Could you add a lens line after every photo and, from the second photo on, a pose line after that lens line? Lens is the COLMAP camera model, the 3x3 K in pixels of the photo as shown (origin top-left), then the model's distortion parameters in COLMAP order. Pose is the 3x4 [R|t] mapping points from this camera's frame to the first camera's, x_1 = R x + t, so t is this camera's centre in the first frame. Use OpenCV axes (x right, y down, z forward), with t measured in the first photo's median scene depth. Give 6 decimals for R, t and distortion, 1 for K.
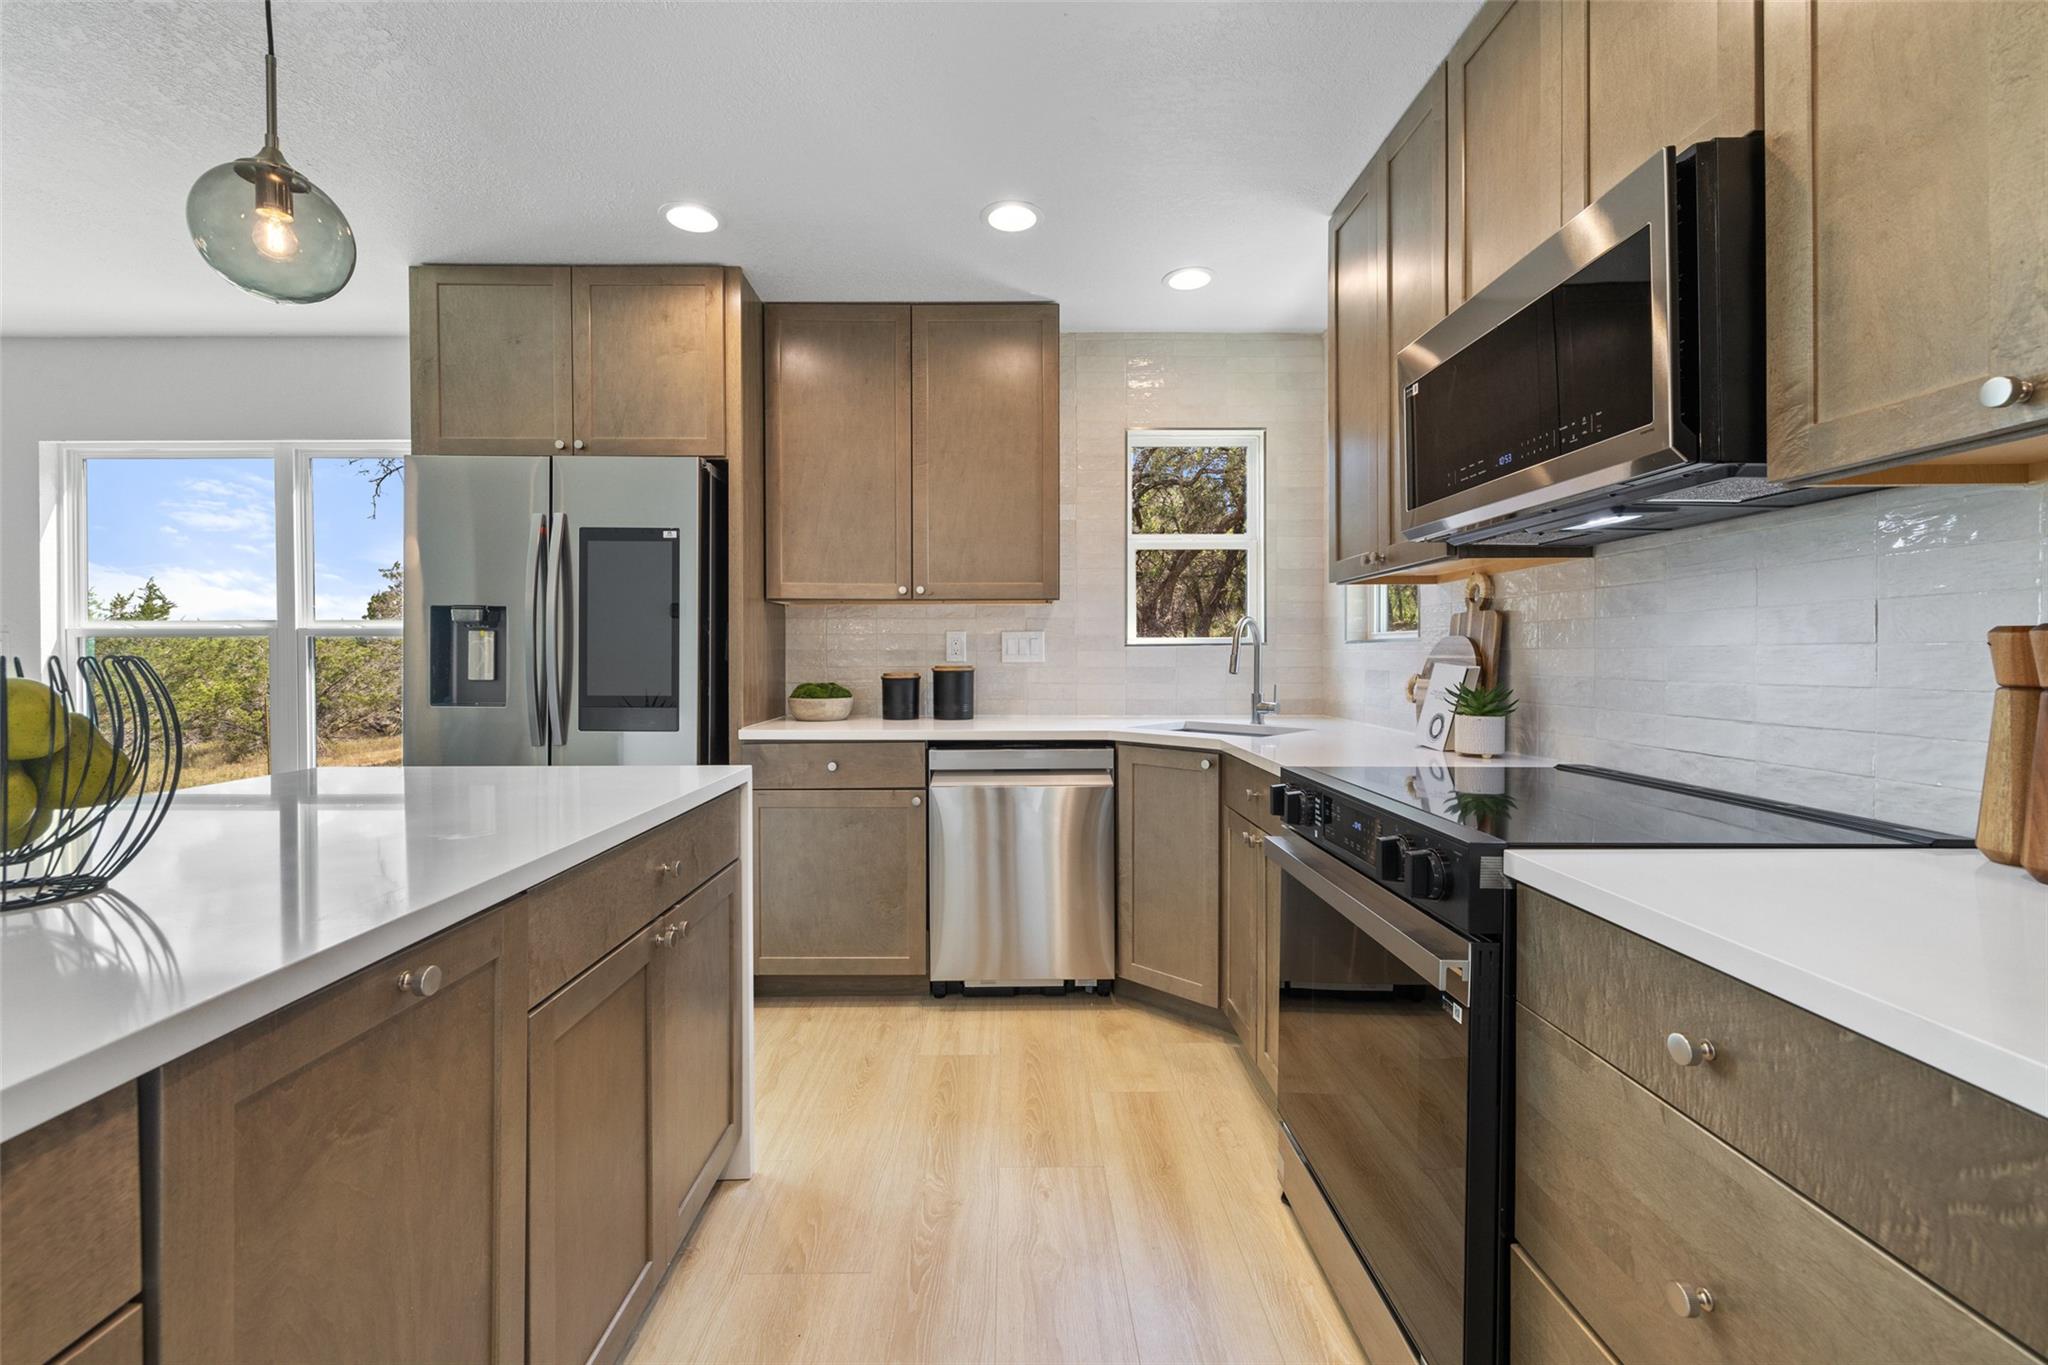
lens RADIAL K [[865.0, 0, 1002.0], [0, 865.0, 655.1], [0, 0, 1]] dist [0.003051, 0.000243]
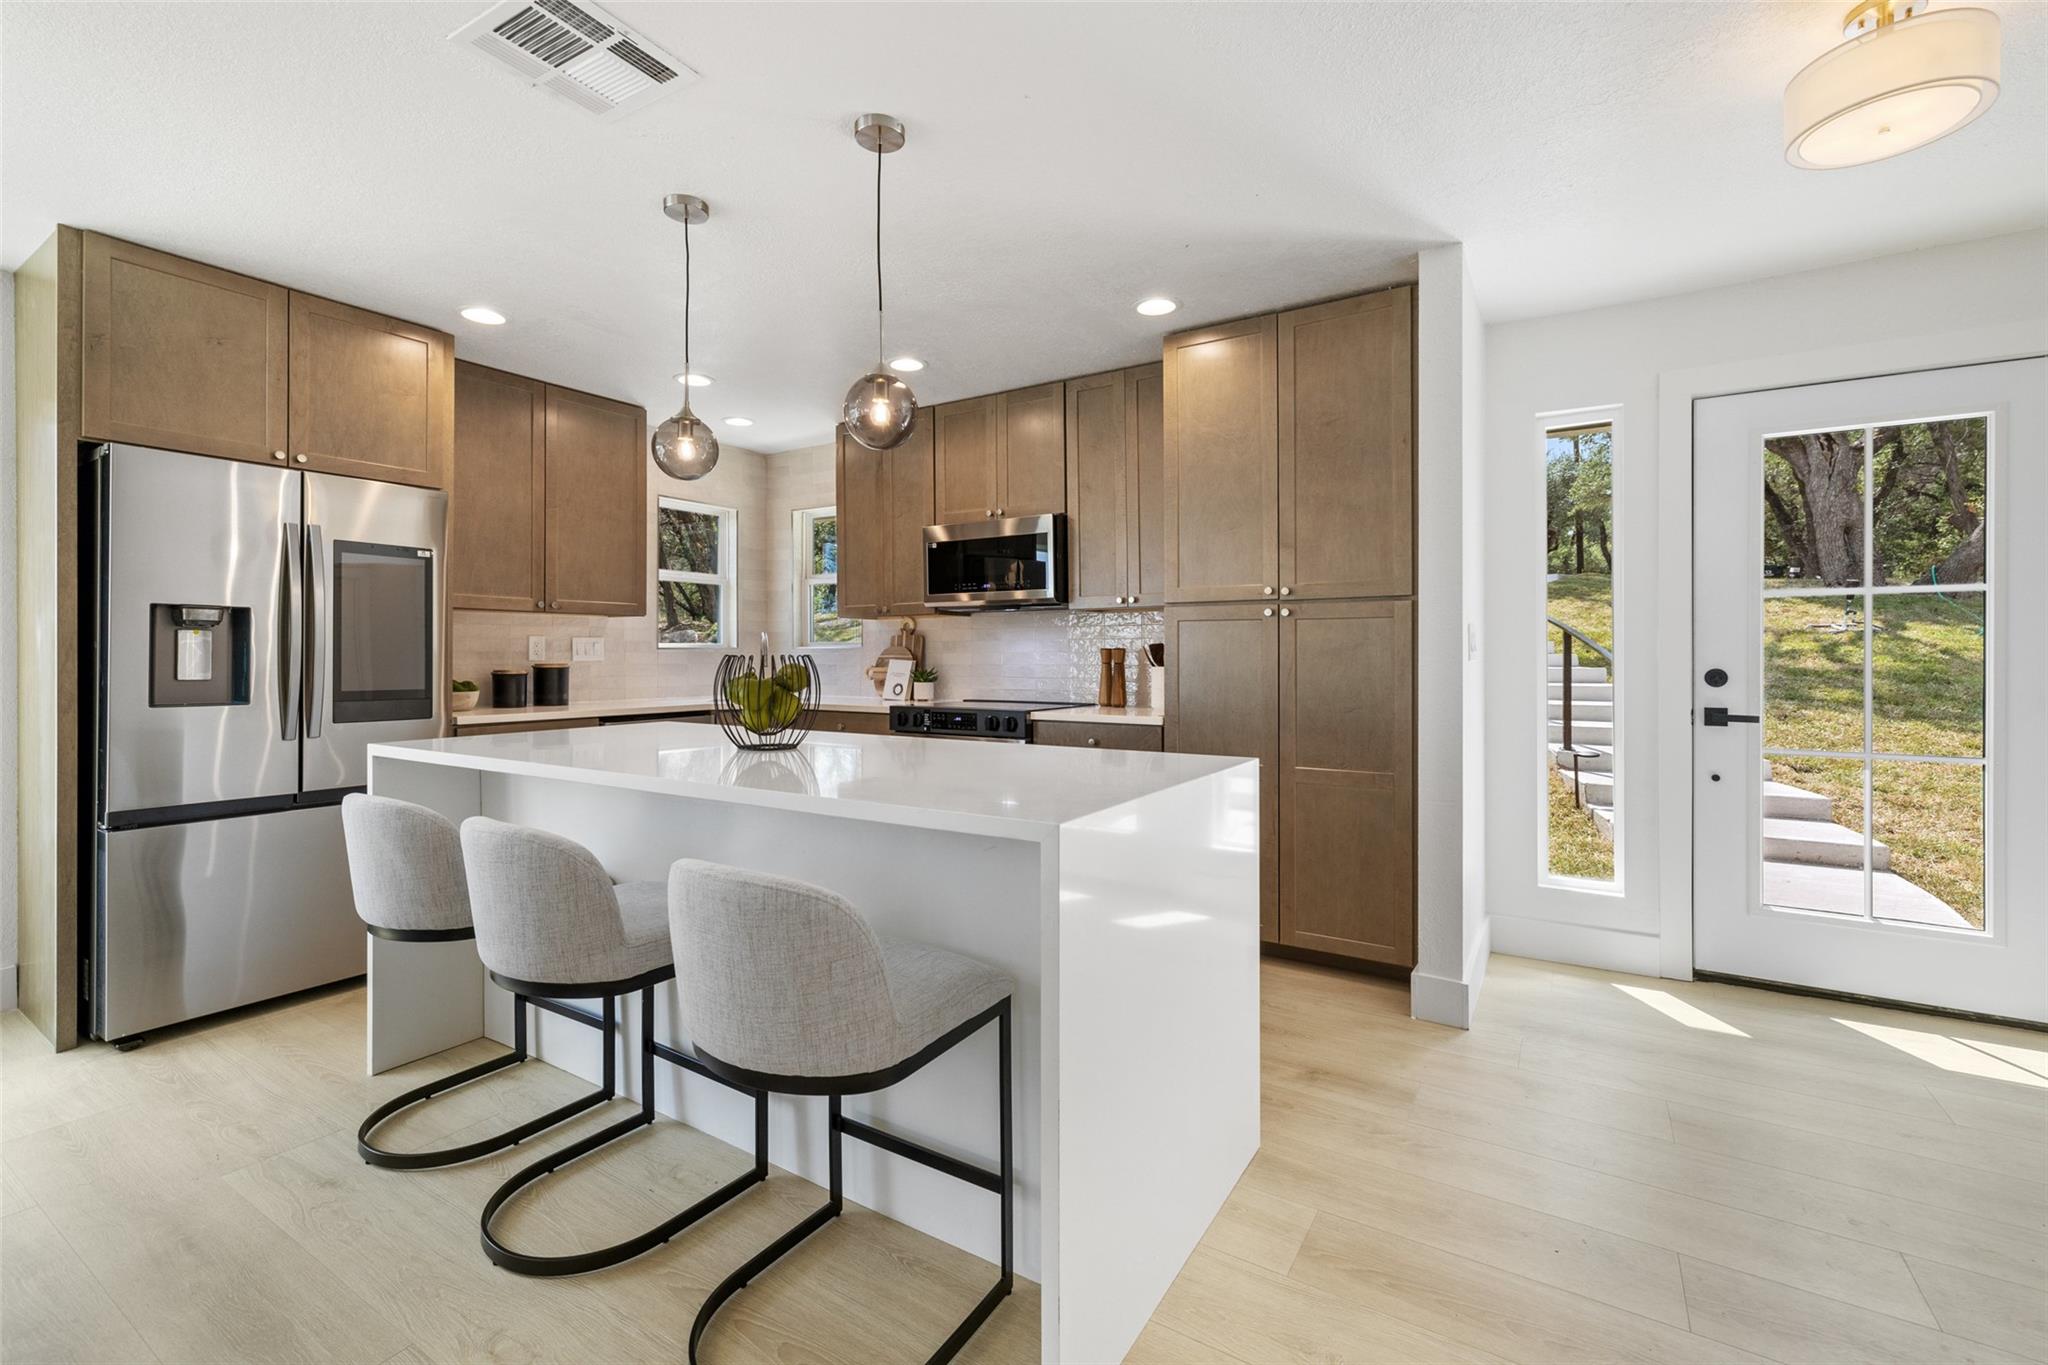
lens RADIAL K [[865.0, 0, 1002.0], [0, 865.0, 655.1], [0, 0, 1]] dist [0.003051, 0.000243]
pose [[0.565608, 0.001508, 0.824673, -0.861569], [-0.001143, 0.999999, -0.001045, 0.000849], [-0.824674, -0.000351, 0.565609, -0.316843]]
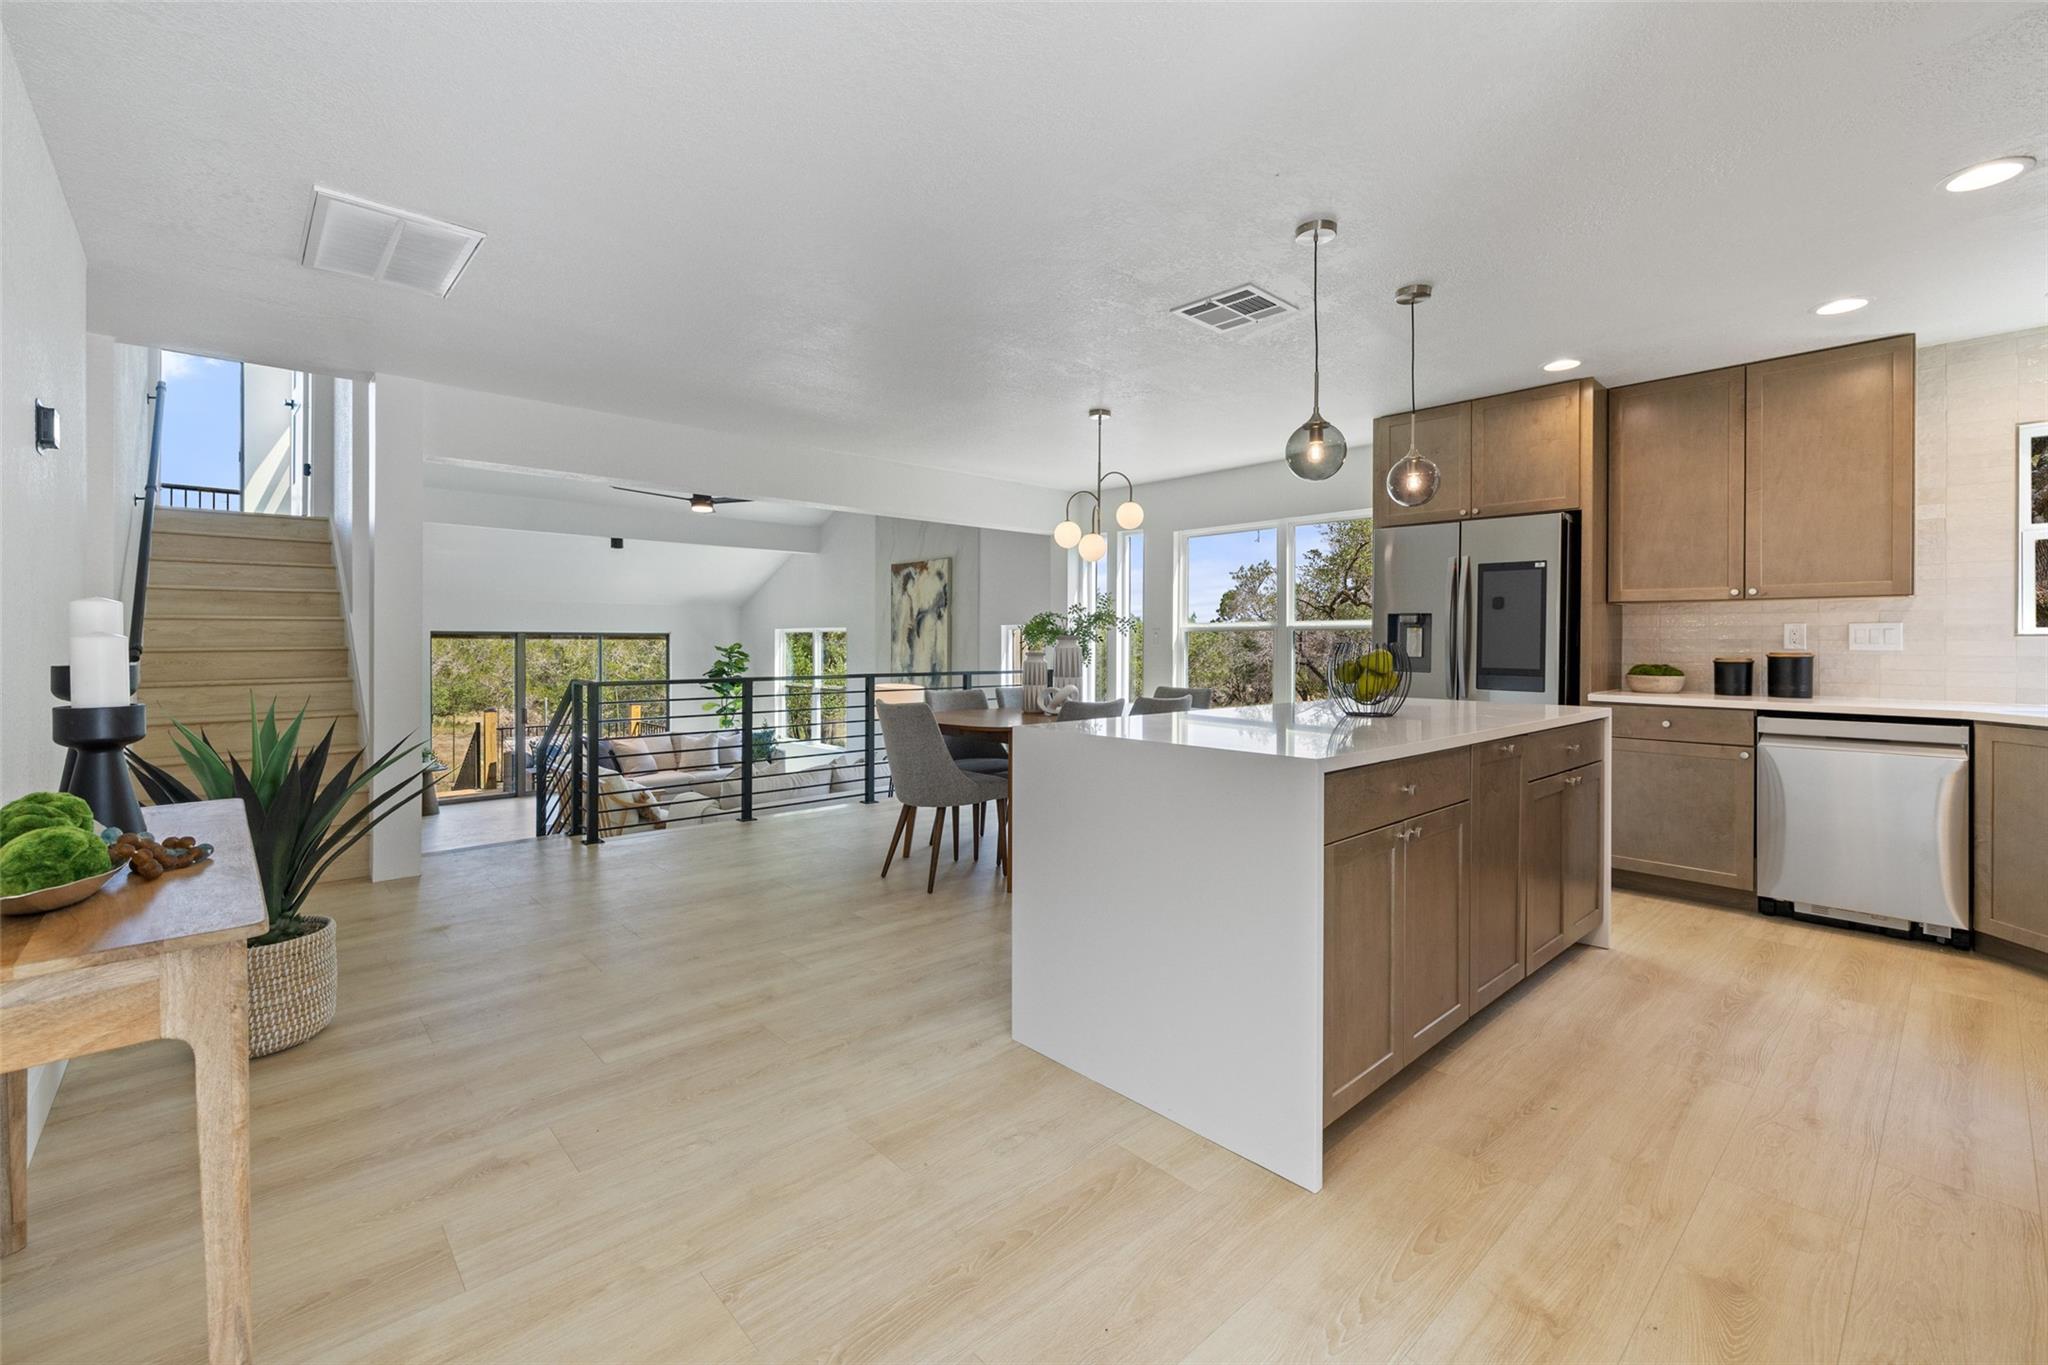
lens RADIAL K [[853.4, 0, 1056.6], [0, 853.4, 646.0], [0, 0, 1]] dist [0.014048, -0.000220]
pose [[0.693599, 0.007975, -0.720317, 0.115128], [-0.003734, 0.999965, 0.007476, -0.002191], [0.720352, -0.002496, 0.693604, -0.645371]]
